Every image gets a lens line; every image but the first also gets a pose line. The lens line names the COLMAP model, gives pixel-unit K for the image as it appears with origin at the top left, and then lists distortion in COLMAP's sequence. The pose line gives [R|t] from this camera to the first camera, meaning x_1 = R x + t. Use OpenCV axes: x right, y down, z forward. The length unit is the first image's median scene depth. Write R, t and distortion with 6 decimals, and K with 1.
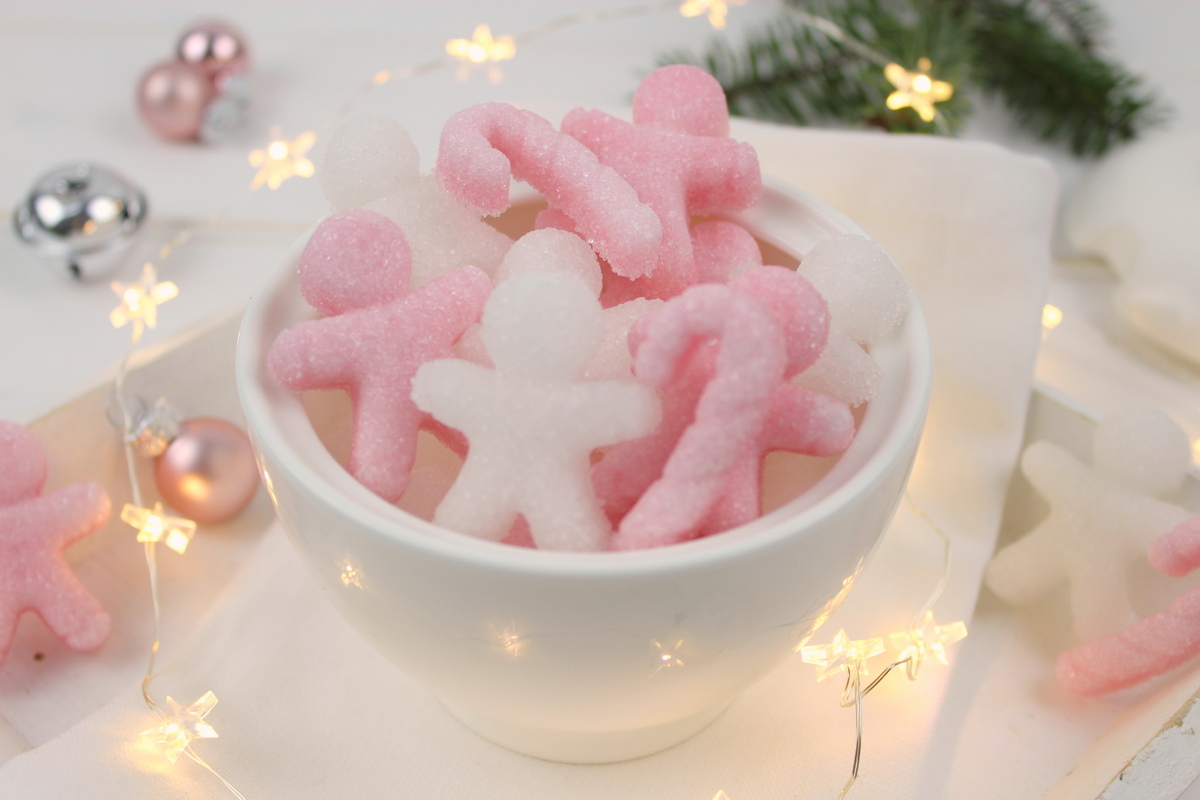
lens RADIAL K [[1795.9, 0, 600.0], [0, 1795.9, 400.0], [0, 0, 1]] dist [-0.033038, 0.000500]
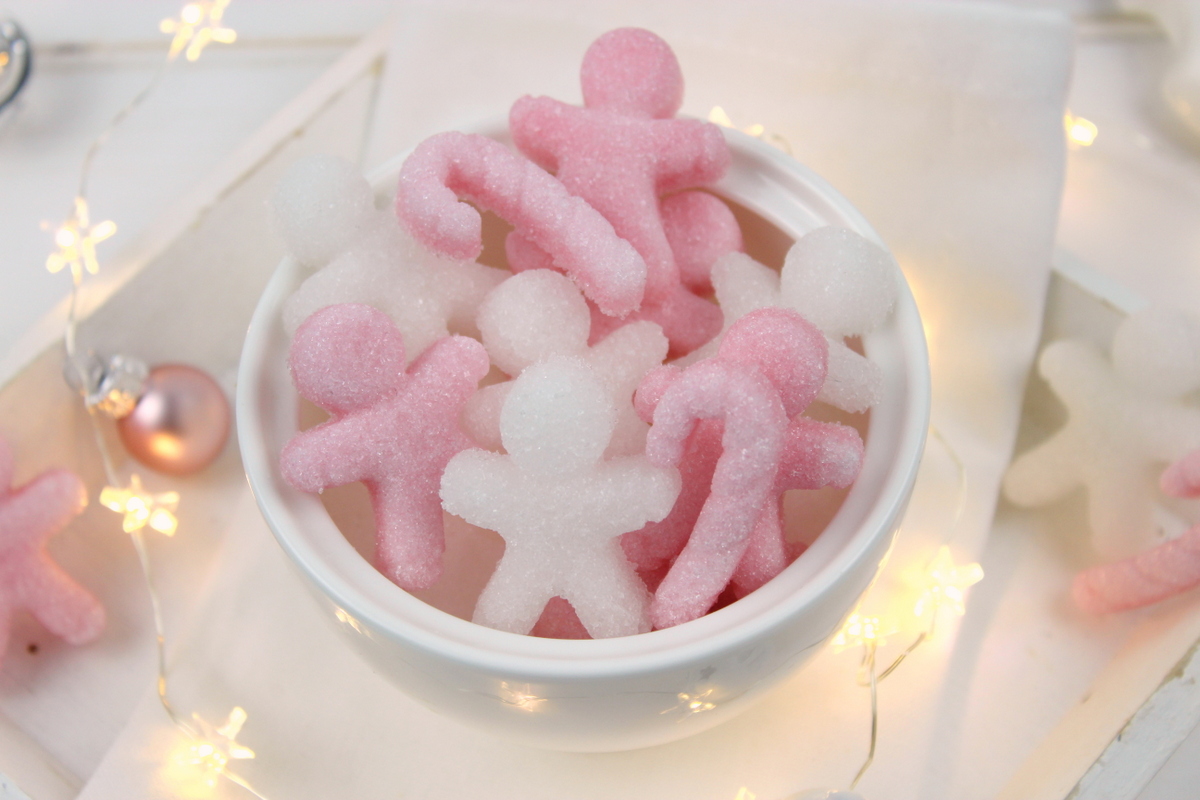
lens RADIAL K [[2970.7, 0, 600.0], [0, 2970.7, 400.0], [0, 0, 1]] dist [0.094746, -0.118705]
pose [[0.985938, -0.159345, 0.050346, -0.087006], [0.138663, 0.948237, 0.285691, -0.511738], [-0.093263, -0.274693, 0.956998, -0.601040]]
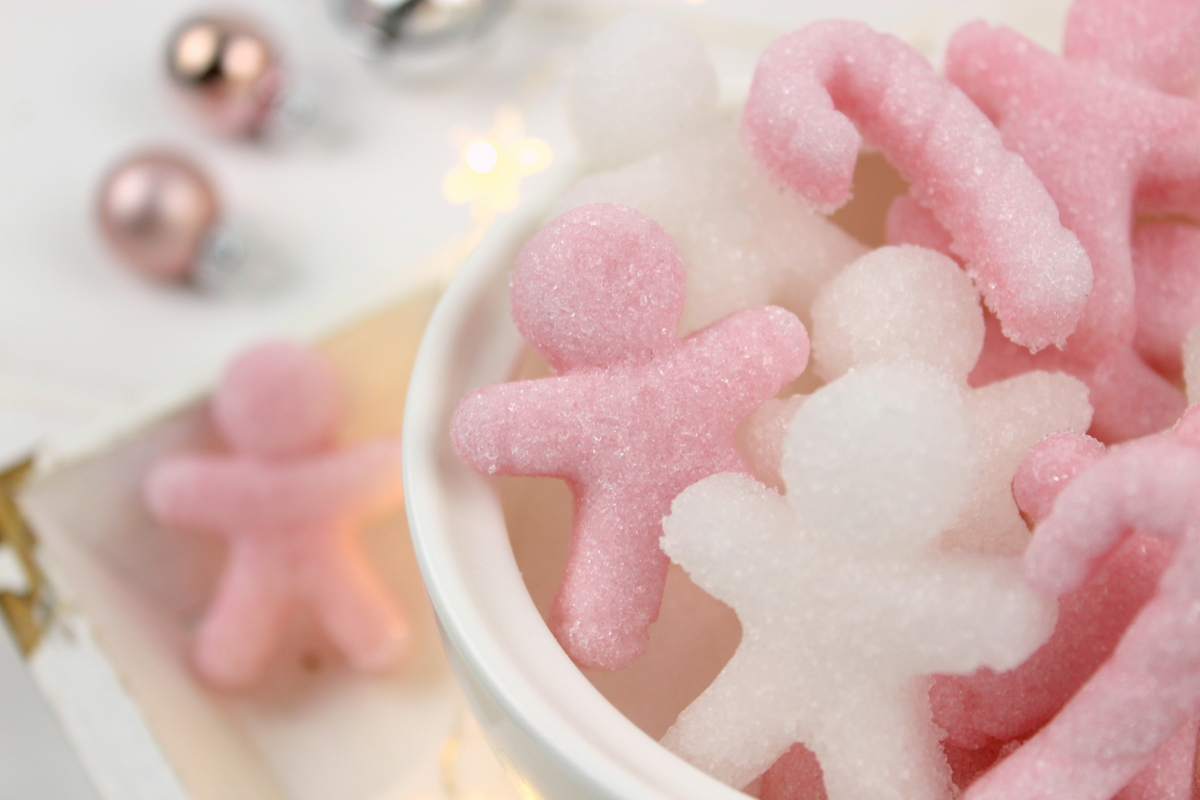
lens RADIAL K [[2087.7, 0, 600.0], [0, 2087.7, 400.0], [0, 0, 1]] dist [-0.010289, 0.094900]
pose [[0.982878, 0.118776, -0.140868, -0.026740], [-0.092192, 0.978937, 0.182163, -0.174842], [0.159537, -0.166057, 0.973125, 0.274921]]
